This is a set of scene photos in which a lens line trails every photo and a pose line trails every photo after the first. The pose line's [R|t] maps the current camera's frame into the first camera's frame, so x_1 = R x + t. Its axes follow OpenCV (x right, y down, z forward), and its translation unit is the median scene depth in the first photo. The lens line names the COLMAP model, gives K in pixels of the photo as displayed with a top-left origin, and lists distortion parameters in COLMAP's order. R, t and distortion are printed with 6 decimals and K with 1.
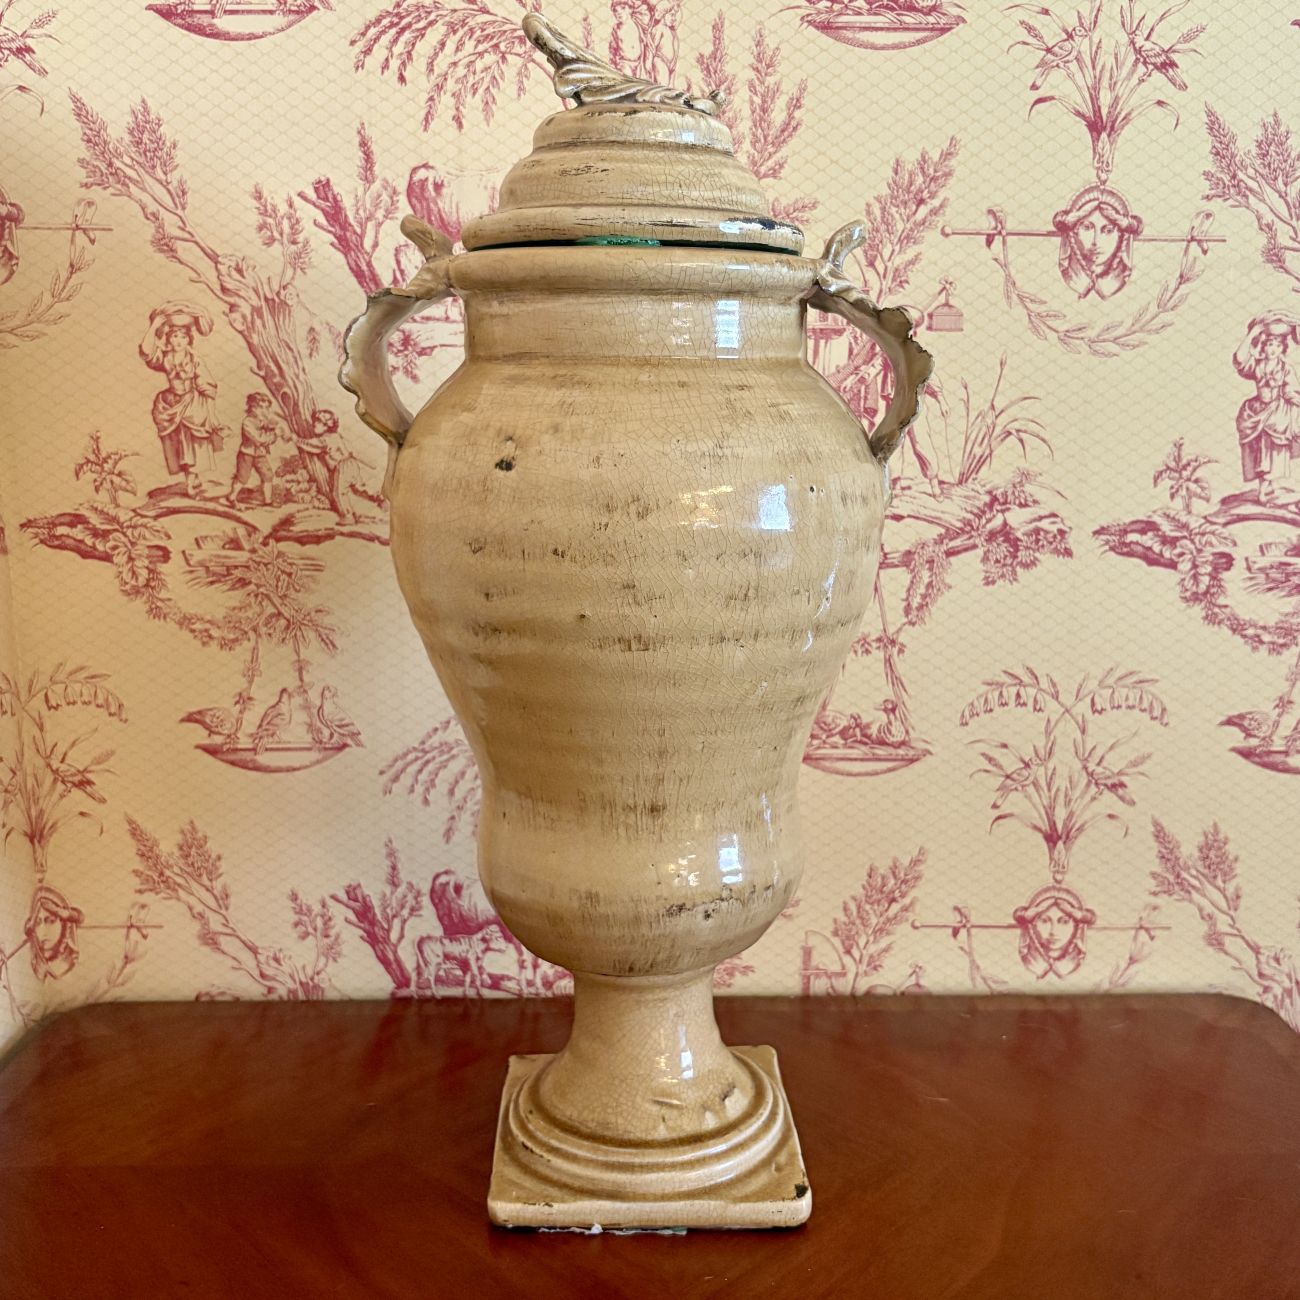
lens RADIAL K [[1500.4, 0, 684.7], [0, 1500.4, 662.9], [0, 0, 1]] dist [-0.007671, 0.000000]
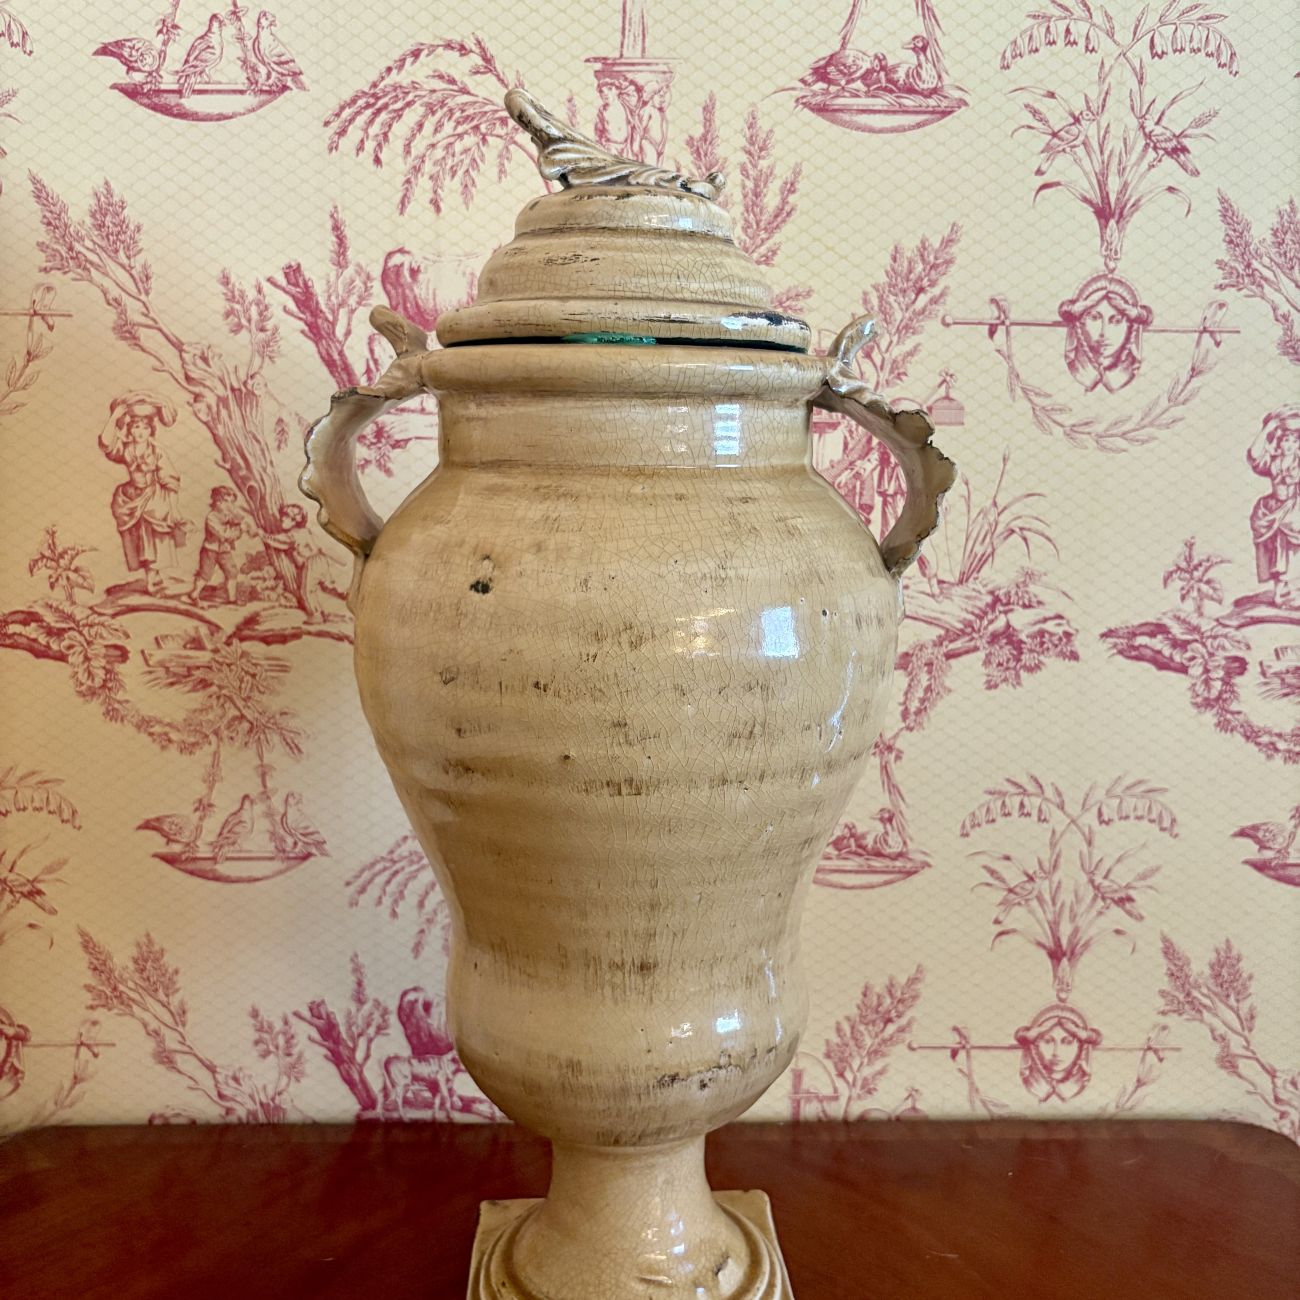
lens RADIAL K [[1396.8, 0, 649.5], [0, 1396.8, 647.0], [0, 0, 1]] dist [-0.012934, 0.000000]
pose [[0.999990, 0.004367, -0.000134, -0.013399], [-0.004368, 0.999184, -0.040141, -0.043732], [-0.000042, 0.040141, 0.999194, 0.120258]]
